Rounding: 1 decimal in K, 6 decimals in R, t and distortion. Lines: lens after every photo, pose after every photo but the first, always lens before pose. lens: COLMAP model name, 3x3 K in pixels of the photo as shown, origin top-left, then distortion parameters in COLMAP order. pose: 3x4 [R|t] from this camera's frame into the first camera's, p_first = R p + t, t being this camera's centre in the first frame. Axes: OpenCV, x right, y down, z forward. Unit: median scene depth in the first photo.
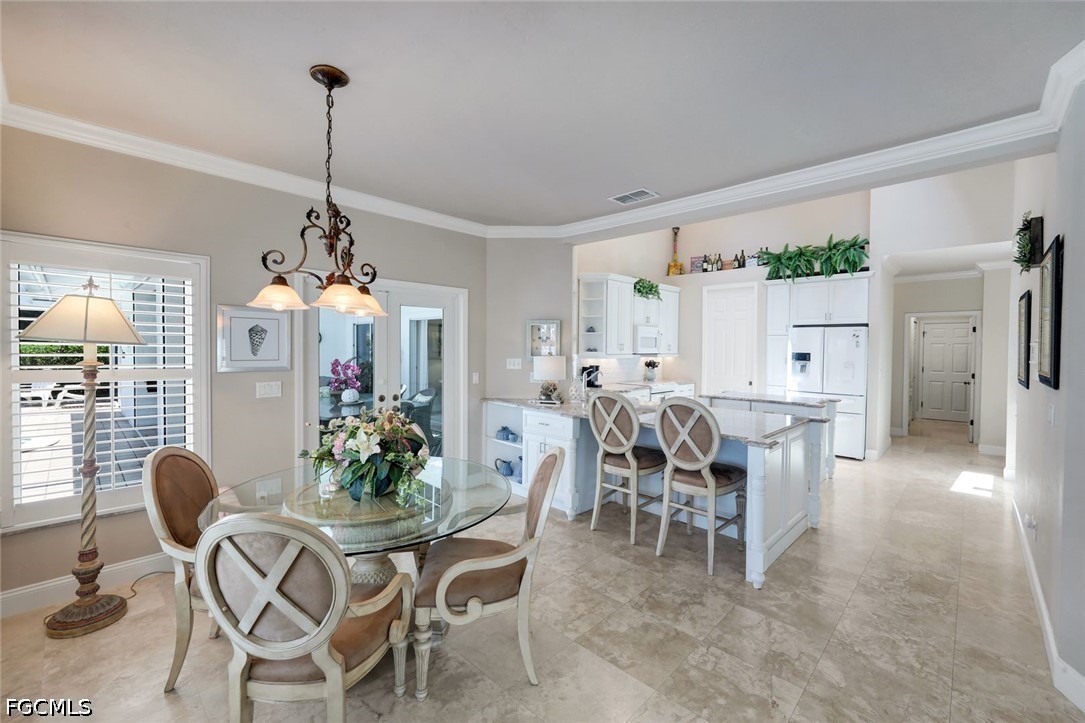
lens RADIAL K [[444.6, 0, 532.3], [0, 444.6, 354.8], [0, 0, 1]] dist [-0.000535, -0.000088]
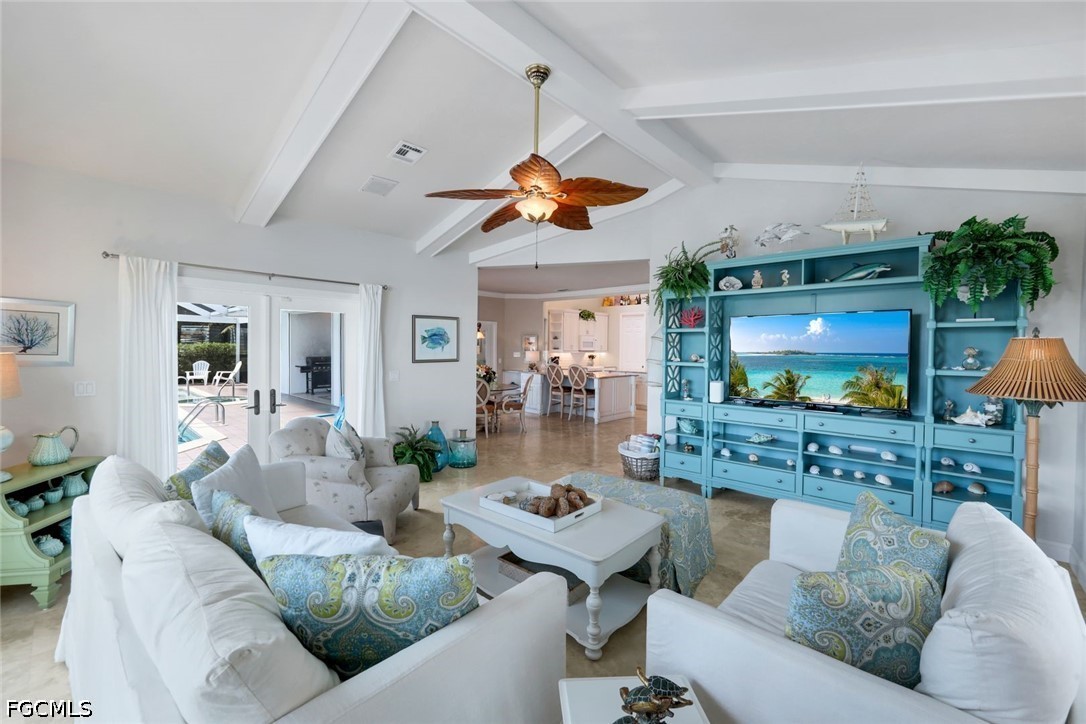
lens RADIAL K [[441.9, 0, 548.6], [0, 441.9, 350.1], [0, 0, 1]] dist [-0.001080, -0.000156]
pose [[0.998481, 0.002360, 0.055053, -0.002956], [-0.001934, 0.999968, -0.007788, 0.010802], [-0.055070, 0.007670, 0.998453, -0.940236]]
